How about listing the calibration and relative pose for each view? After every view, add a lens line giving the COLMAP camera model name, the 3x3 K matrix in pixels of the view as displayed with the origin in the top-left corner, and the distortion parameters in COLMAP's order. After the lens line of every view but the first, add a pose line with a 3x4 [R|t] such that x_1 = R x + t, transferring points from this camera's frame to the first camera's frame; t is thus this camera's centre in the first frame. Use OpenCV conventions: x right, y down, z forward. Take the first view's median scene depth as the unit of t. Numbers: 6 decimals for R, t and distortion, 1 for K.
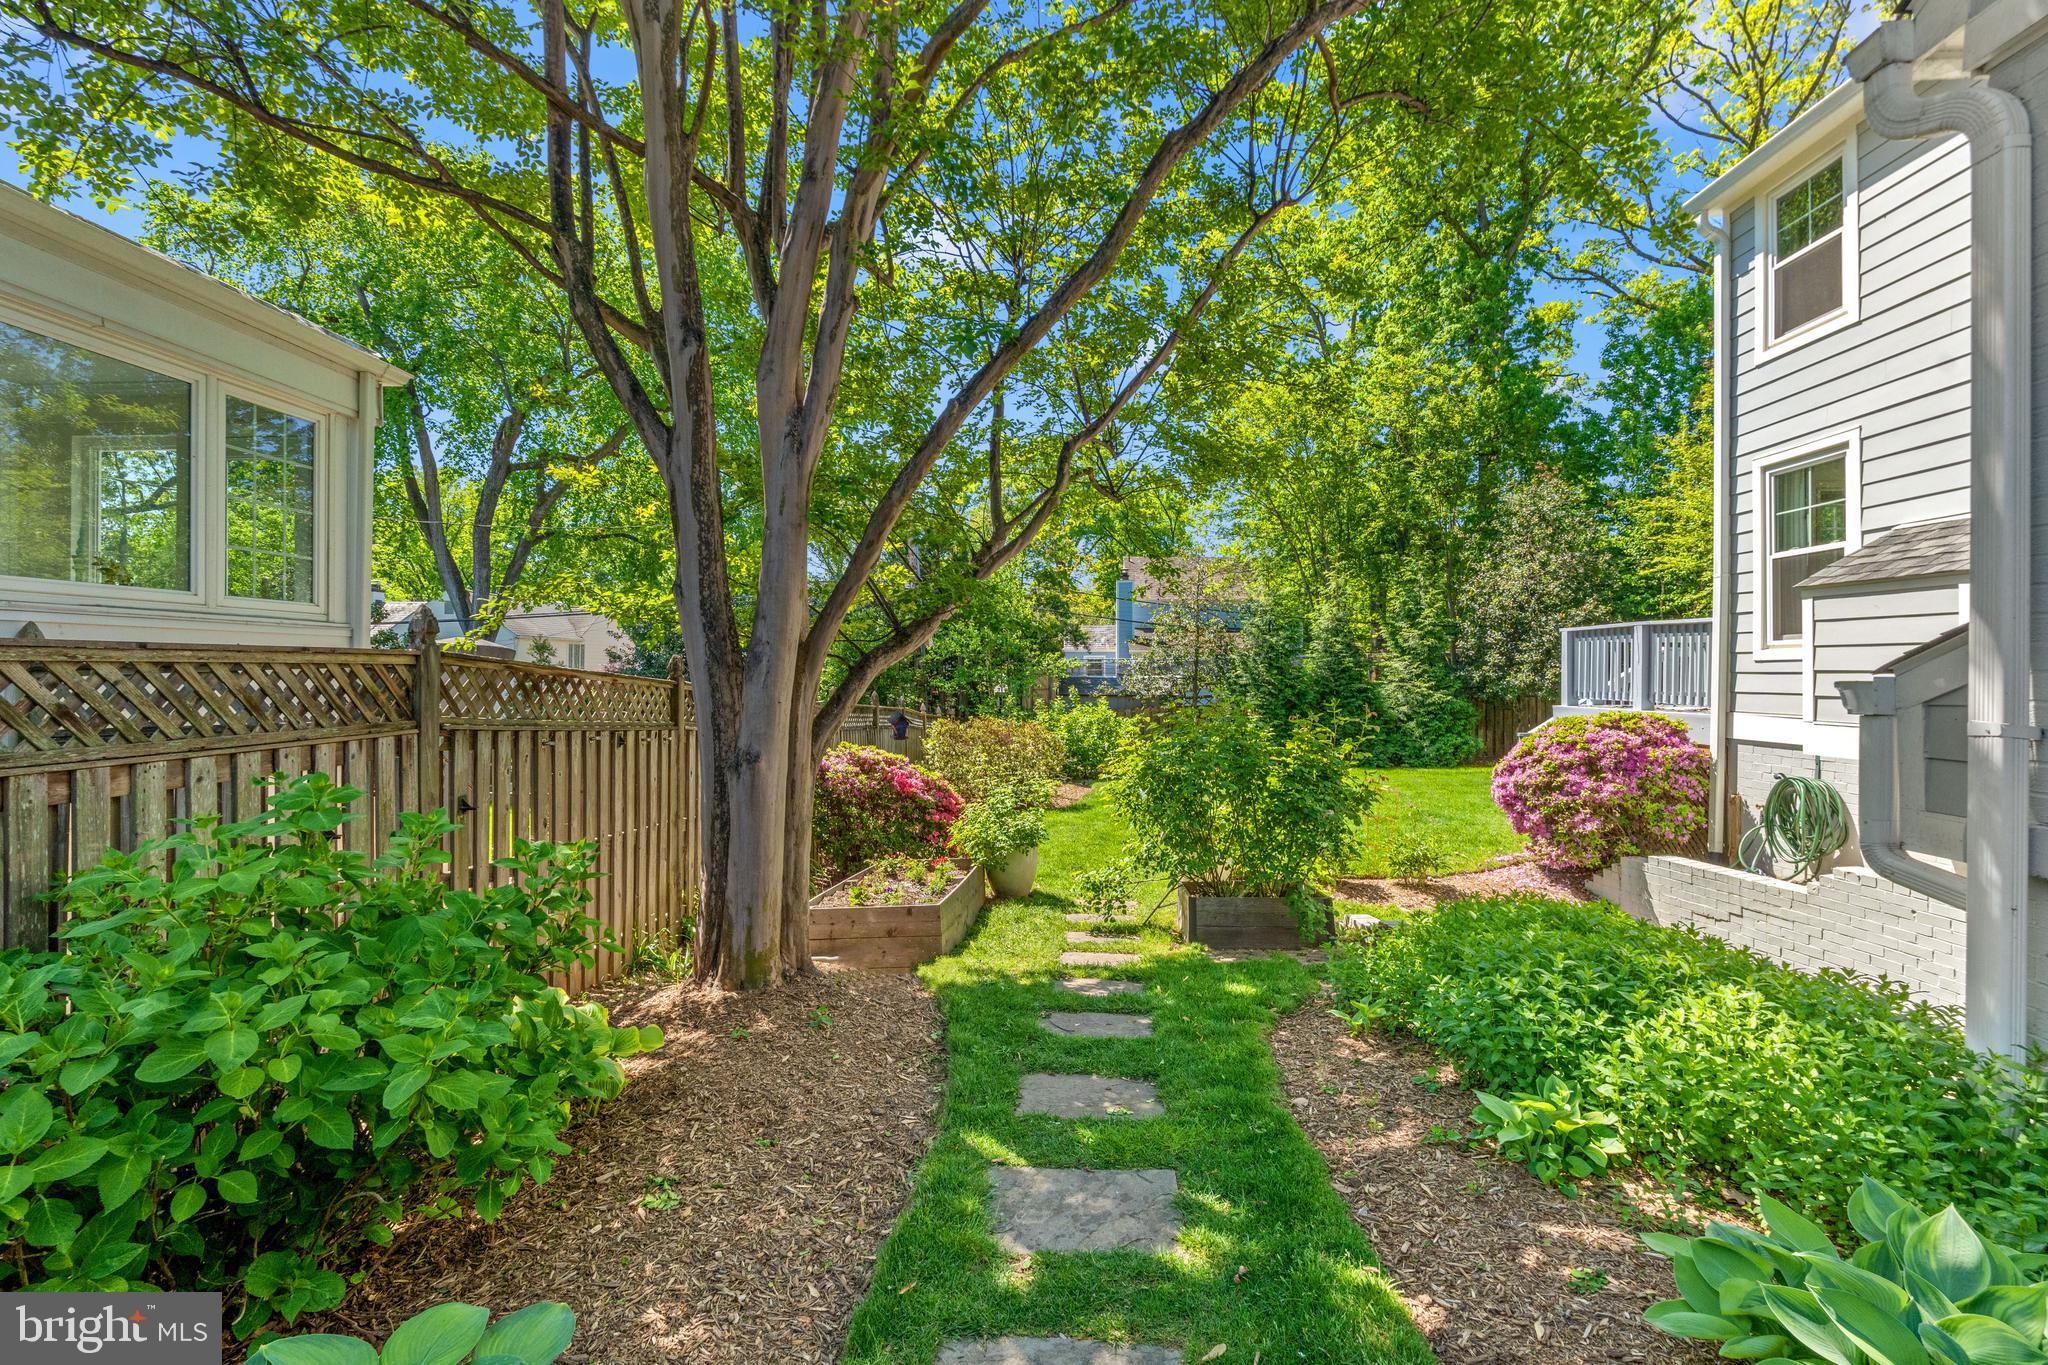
lens RADIAL K [[896.2, 0, 1025.2], [0, 896.2, 682.3], [0, 0, 1]] dist [-0.004523, 0.000342]
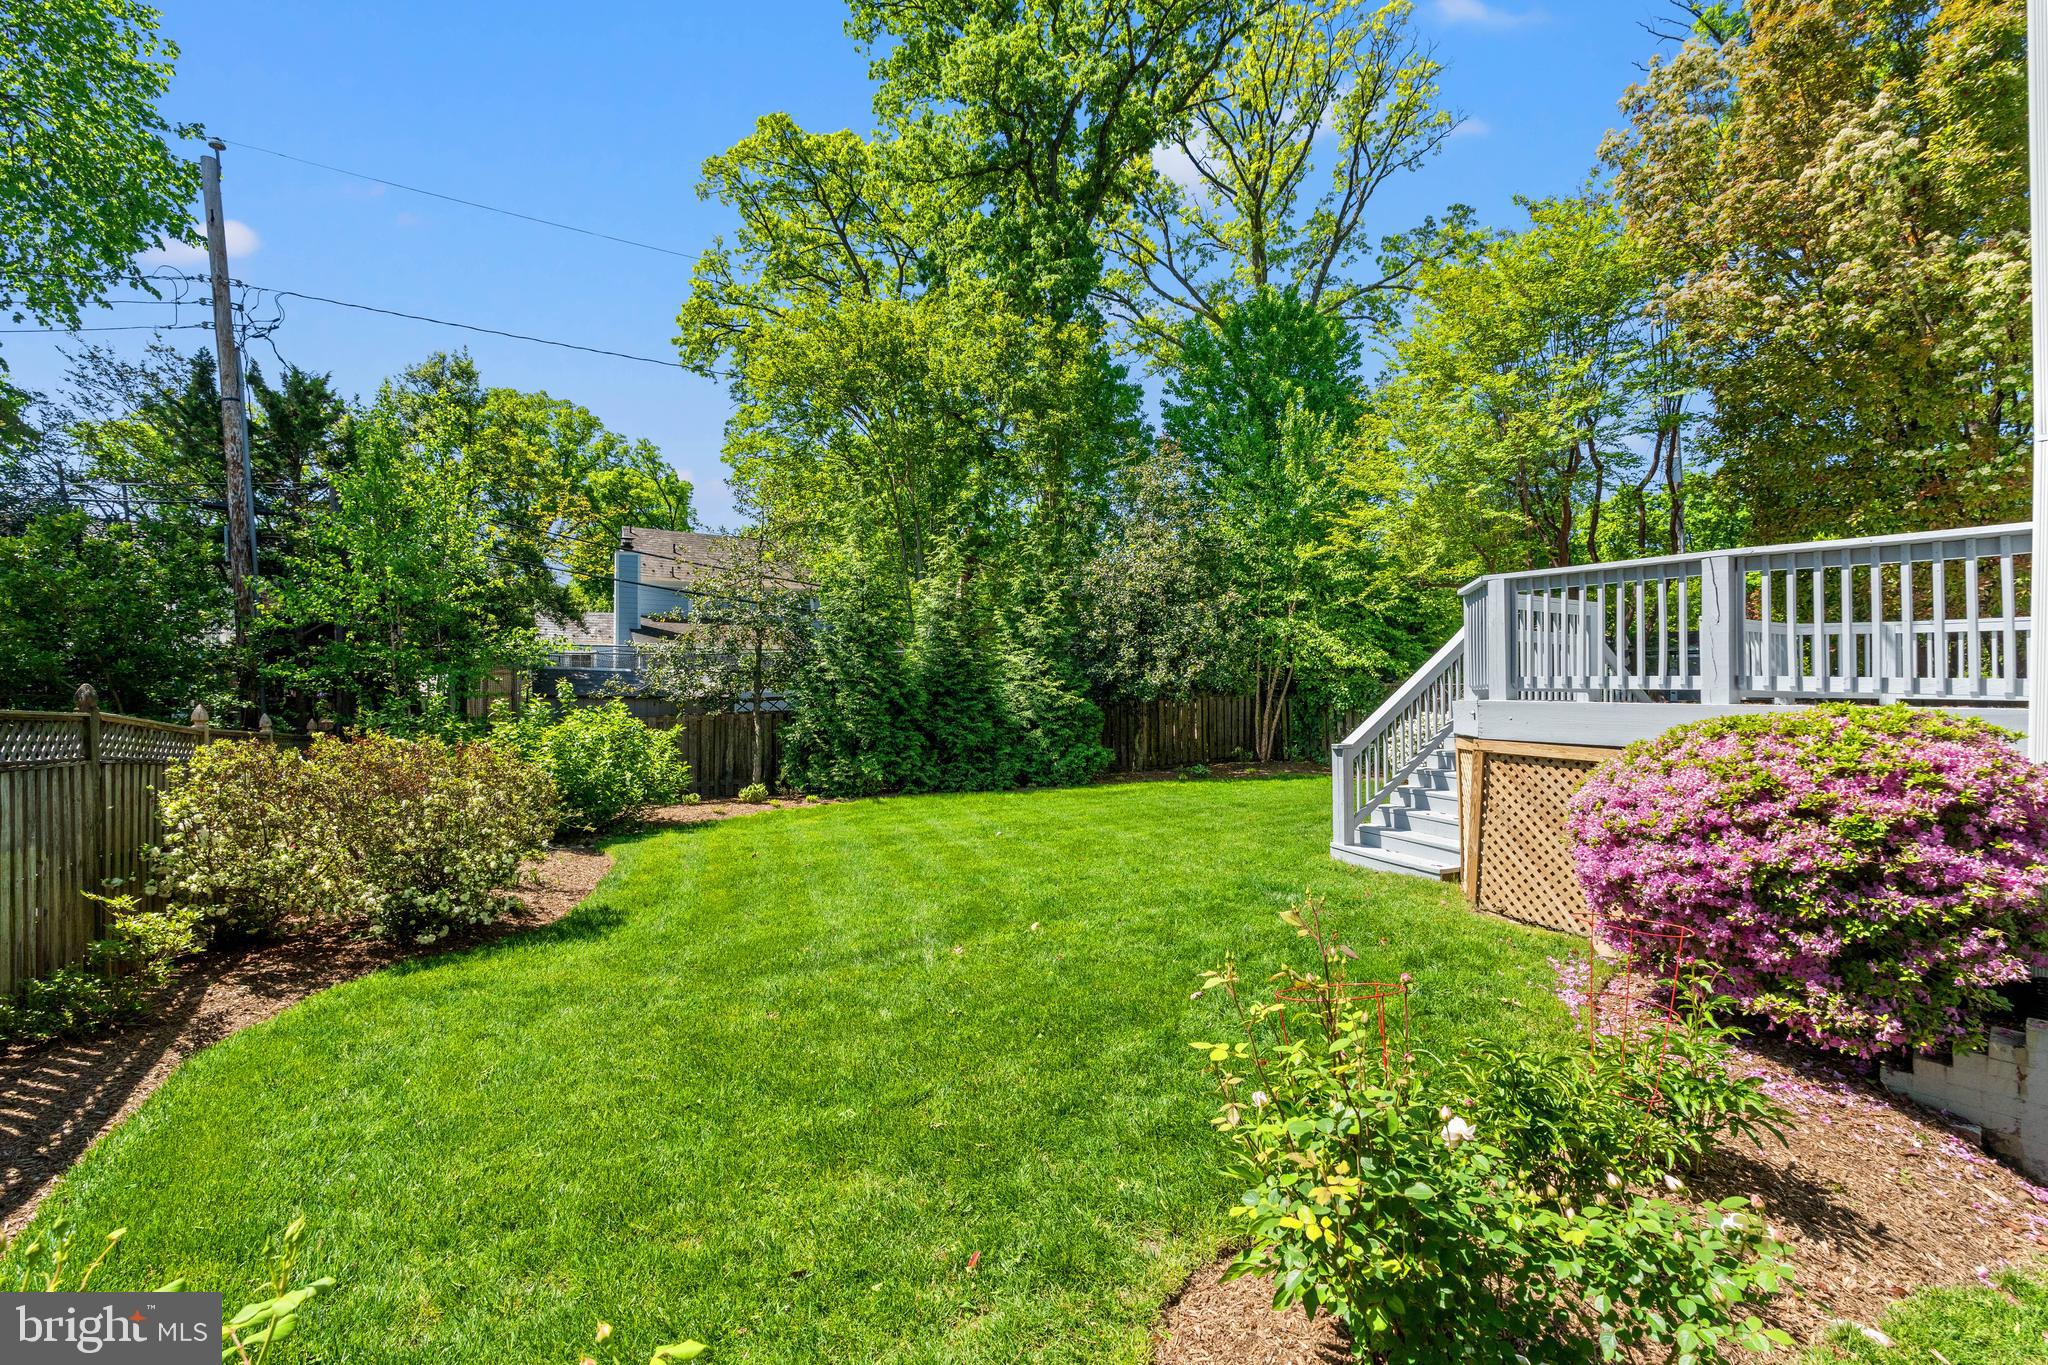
lens RADIAL K [[896.2, 0, 1031.7], [0, 896.2, 687.9], [0, 0, 1]] dist [-0.004523, 0.000342]
pose [[0.849932, 0.009256, 0.526811, 0.004045], [-0.006789, 0.999955, -0.006616, 0.011748], [-0.526848, 0.002047, 0.849957, 0.321252]]
